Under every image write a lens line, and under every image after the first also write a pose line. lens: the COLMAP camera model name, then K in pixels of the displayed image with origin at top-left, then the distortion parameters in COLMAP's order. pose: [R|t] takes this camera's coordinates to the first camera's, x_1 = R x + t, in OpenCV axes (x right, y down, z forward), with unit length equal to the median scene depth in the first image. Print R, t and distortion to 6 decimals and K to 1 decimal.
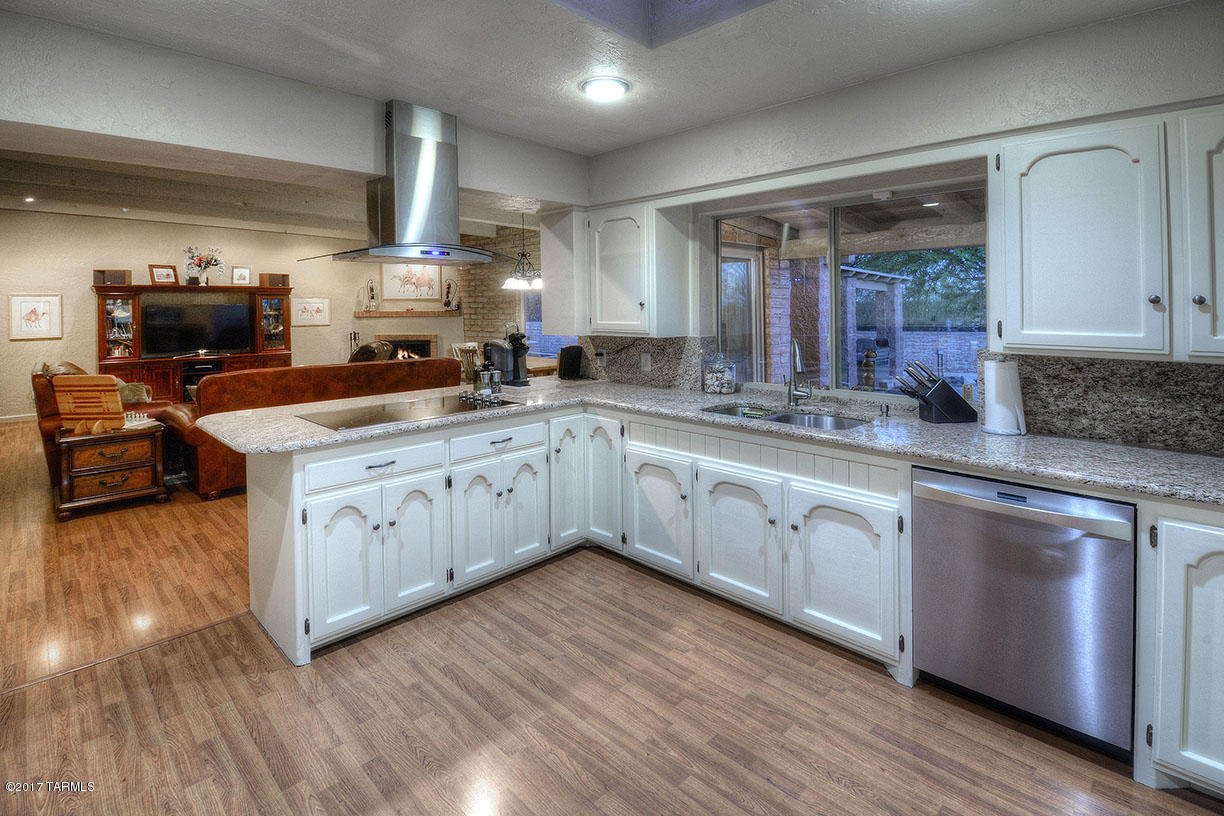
lens RADIAL K [[573.1, 0, 610.8], [0, 573.1, 317.3], [0, 0, 1]] dist [-0.011334, -0.000088]
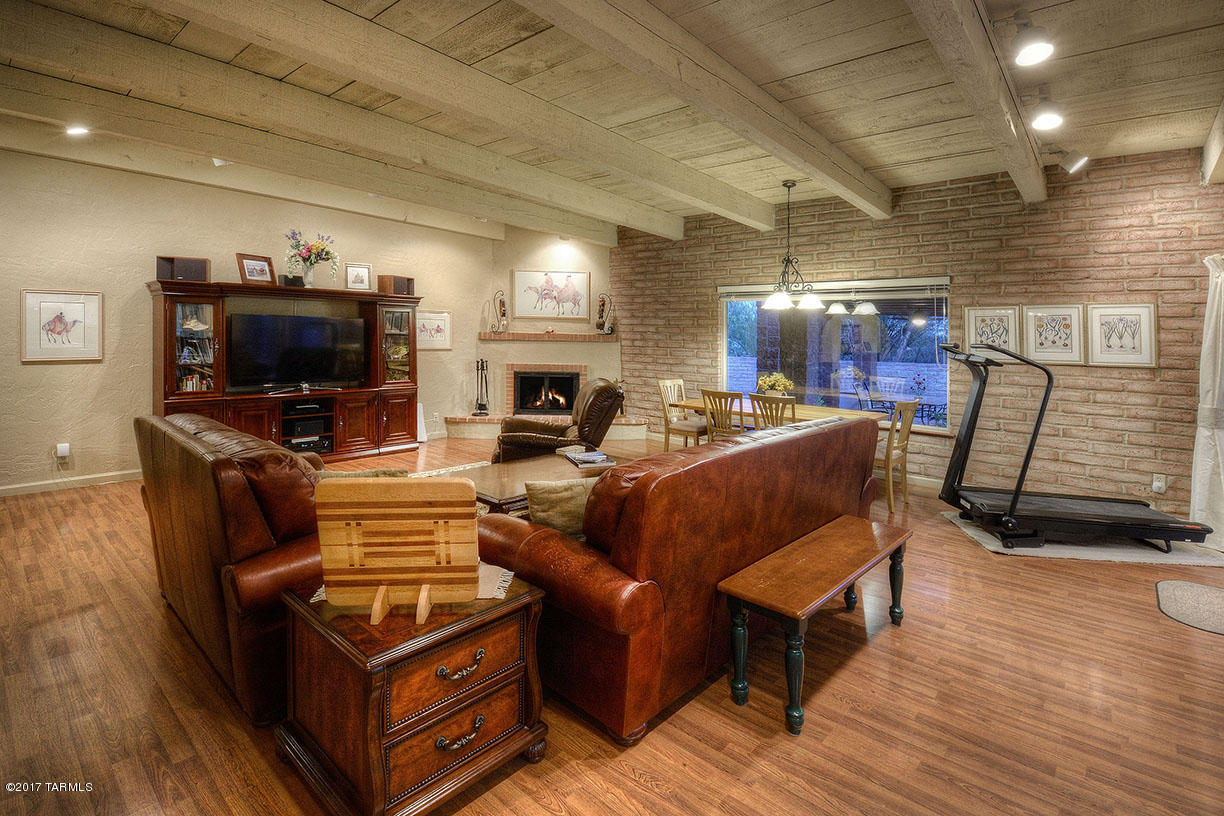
lens RADIAL K [[571.8, 0, 614.5], [0, 571.8, 354.3], [0, 0, 1]] dist [-0.002739, -0.000735]
pose [[0.997429, 0.026868, 0.066437, -0.374765], [-0.028039, 0.999467, 0.016749, 0.001840], [-0.065951, -0.018569, 0.997650, 0.274789]]
